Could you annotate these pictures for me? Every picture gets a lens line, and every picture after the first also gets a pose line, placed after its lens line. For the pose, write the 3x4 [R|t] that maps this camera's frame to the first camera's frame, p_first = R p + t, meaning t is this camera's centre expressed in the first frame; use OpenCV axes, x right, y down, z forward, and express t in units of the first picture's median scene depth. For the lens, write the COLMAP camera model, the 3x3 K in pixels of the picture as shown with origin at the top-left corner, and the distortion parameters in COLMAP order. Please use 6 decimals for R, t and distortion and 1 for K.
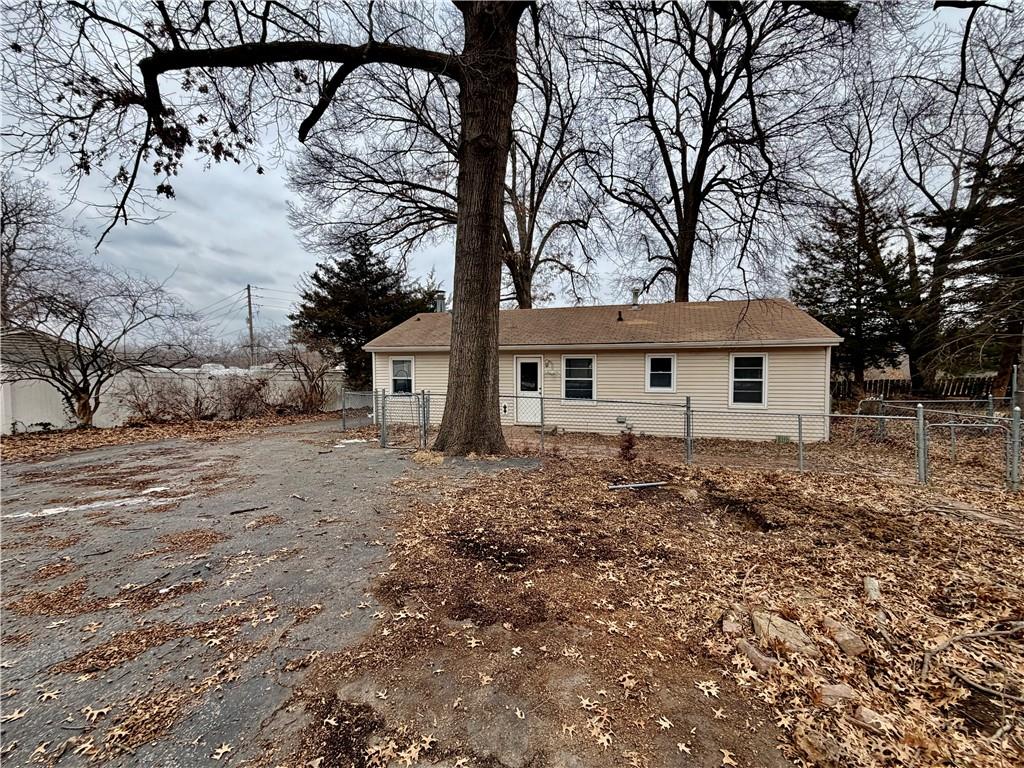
lens RADIAL K [[406.9, 0, 510.6], [0, 406.9, 385.0], [0, 0, 1]] dist [-0.000491, -0.000360]
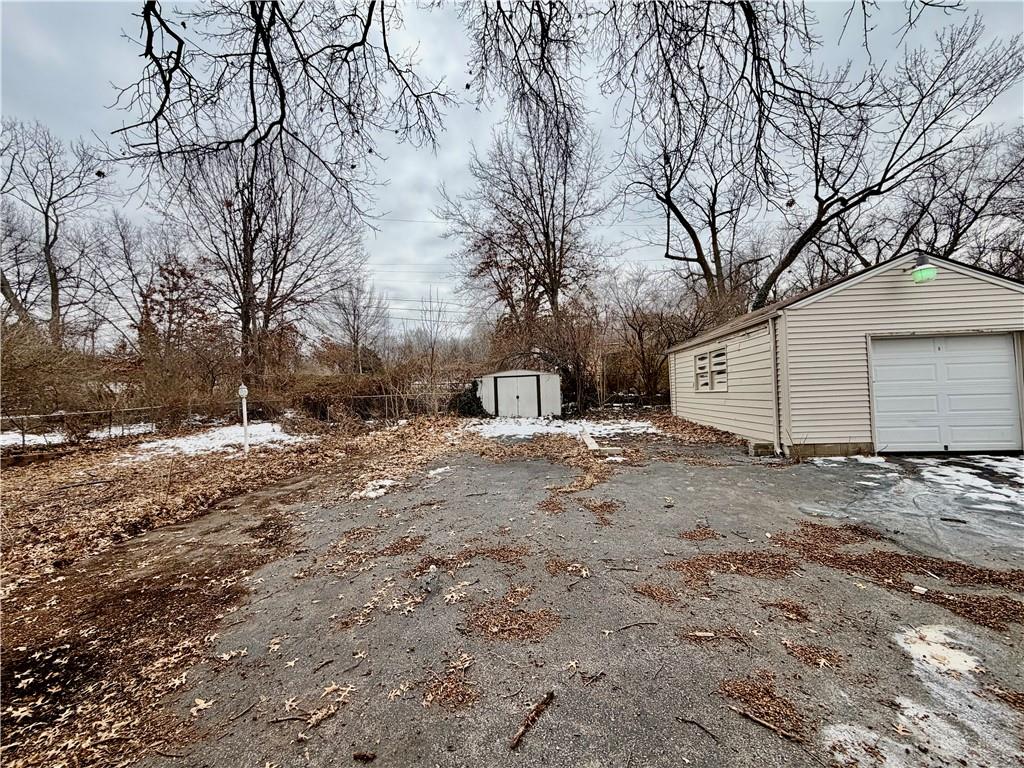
lens RADIAL K [[406.9, 0, 510.6], [0, 406.9, 385.0], [0, 0, 1]] dist [-0.000491, -0.000360]
pose [[-0.986305, 0.040482, -0.159885, -0.242247], [0.038011, 0.999106, 0.018485, -0.016424], [0.160490, 0.012155, -0.986963, 0.597947]]
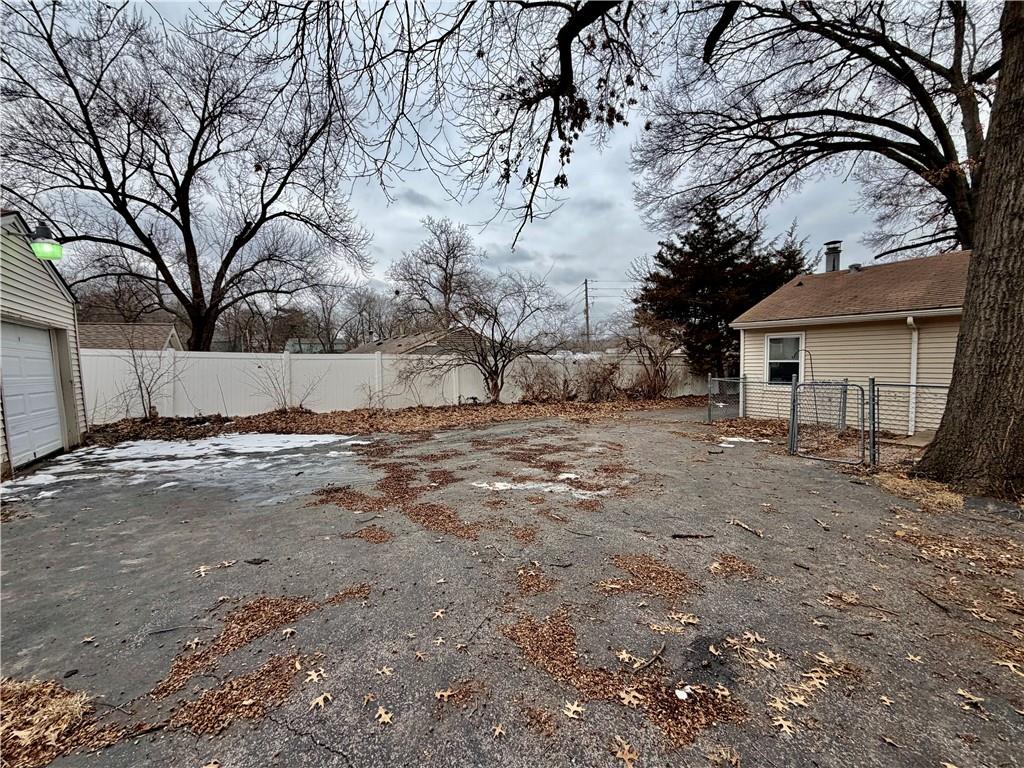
lens RADIAL K [[406.9, 0, 510.6], [0, 406.9, 385.0], [0, 0, 1]] dist [-0.000491, -0.000360]
pose [[0.742529, 0.030620, -0.669114, -0.170745], [-0.004824, 0.999173, 0.040372, -0.000187], [0.669797, -0.026750, 0.742063, 0.096587]]
